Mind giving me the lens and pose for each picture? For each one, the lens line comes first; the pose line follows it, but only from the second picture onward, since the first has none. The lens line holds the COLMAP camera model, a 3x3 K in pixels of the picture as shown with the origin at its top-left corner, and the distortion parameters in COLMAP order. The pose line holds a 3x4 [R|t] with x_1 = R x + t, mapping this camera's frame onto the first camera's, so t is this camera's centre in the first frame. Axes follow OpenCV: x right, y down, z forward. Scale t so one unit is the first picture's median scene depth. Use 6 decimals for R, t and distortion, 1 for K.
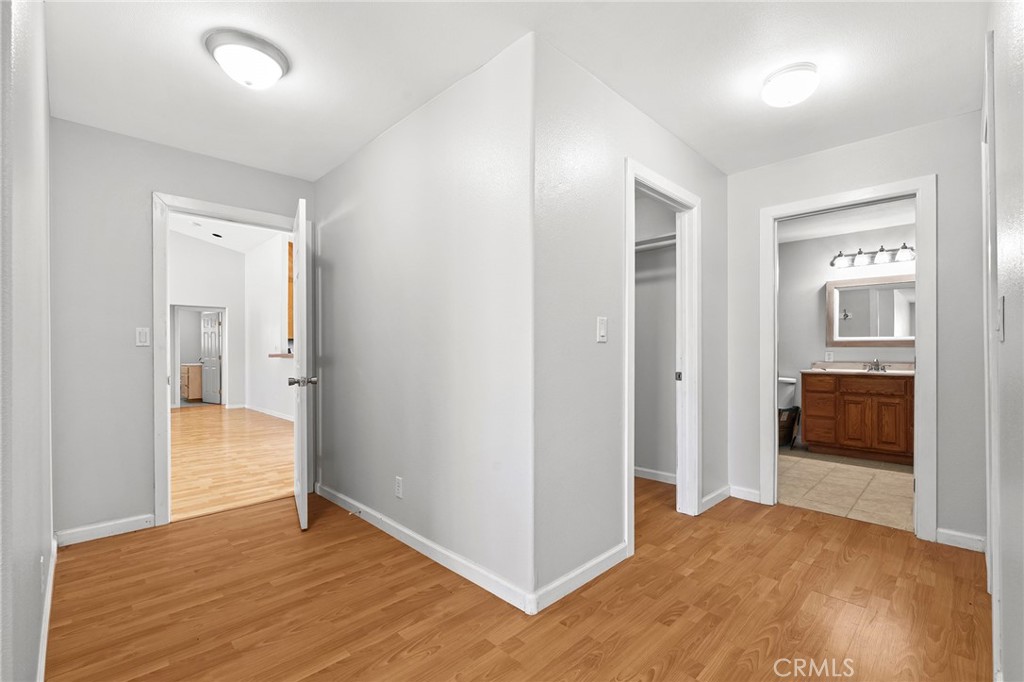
lens RADIAL K [[450.1, 0, 512.6], [0, 450.1, 352.2], [0, 0, 1]] dist [-0.004454, -0.000300]
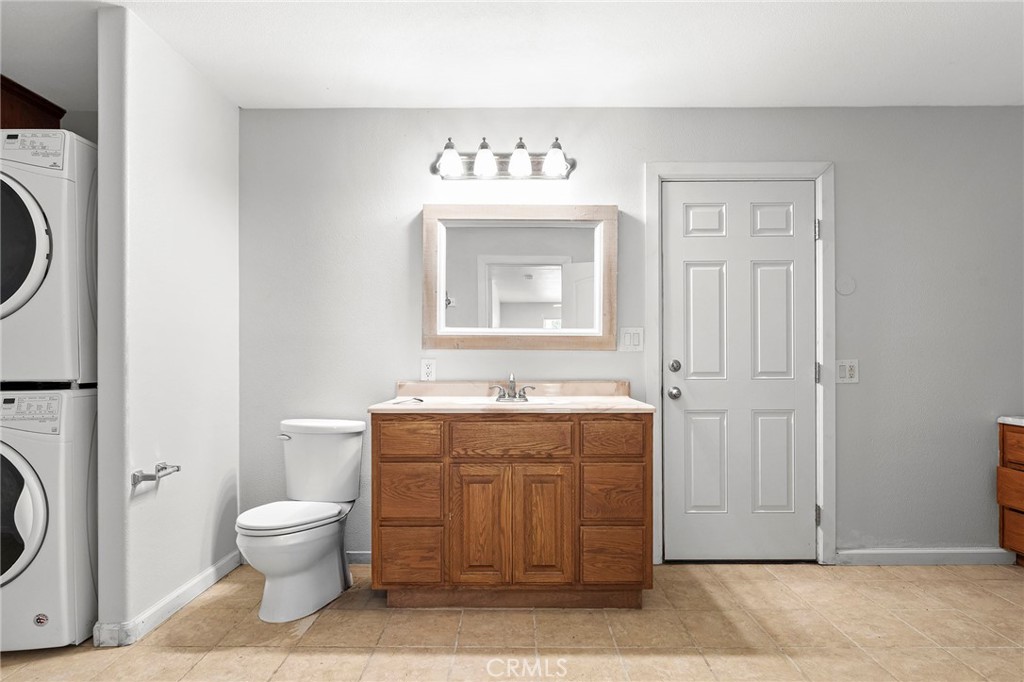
lens RADIAL K [[541.7, 0, 516.8], [0, 541.7, 358.3], [0, 0, 1]] dist [-0.002168, 0.000293]
pose [[0.705720, 0.000781, 0.708491, 0.411938], [0.001485, 0.999996, -0.002581, -0.000182], [-0.708490, 0.002874, 0.705715, 0.596510]]
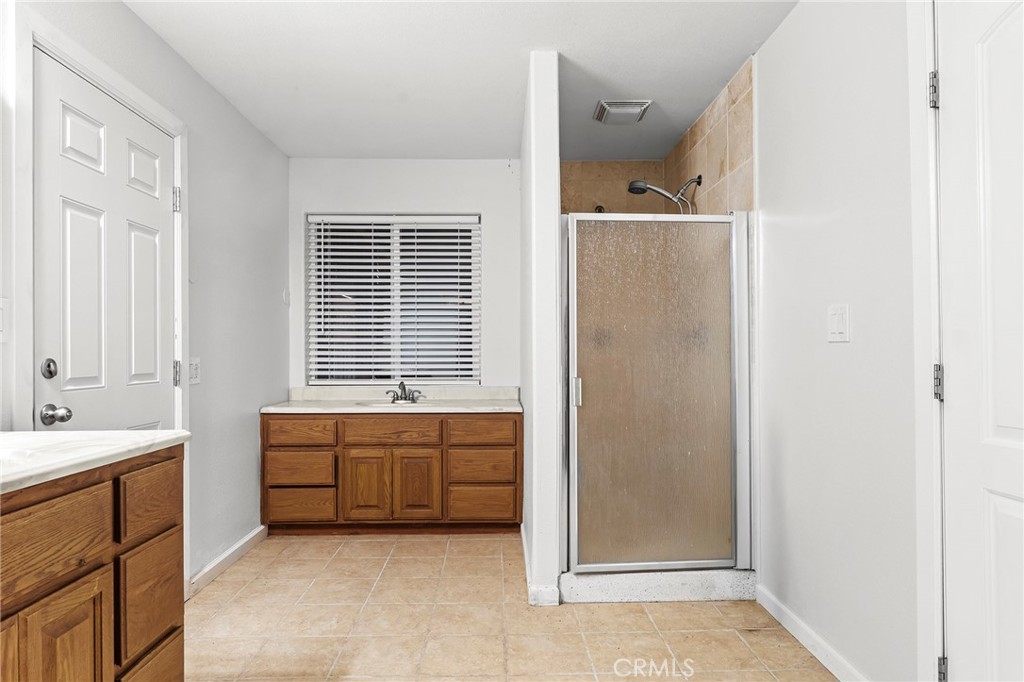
lens RADIAL K [[615.9, 0, 514.9], [0, 615.9, 349.0], [0, 0, 1]] dist [-0.005780, -0.001574]
pose [[-0.736556, 0.008501, 0.676323, 0.466604], [0.004642, 0.999961, -0.007514, -0.001462], [-0.676361, -0.002395, -0.736567, 0.987118]]
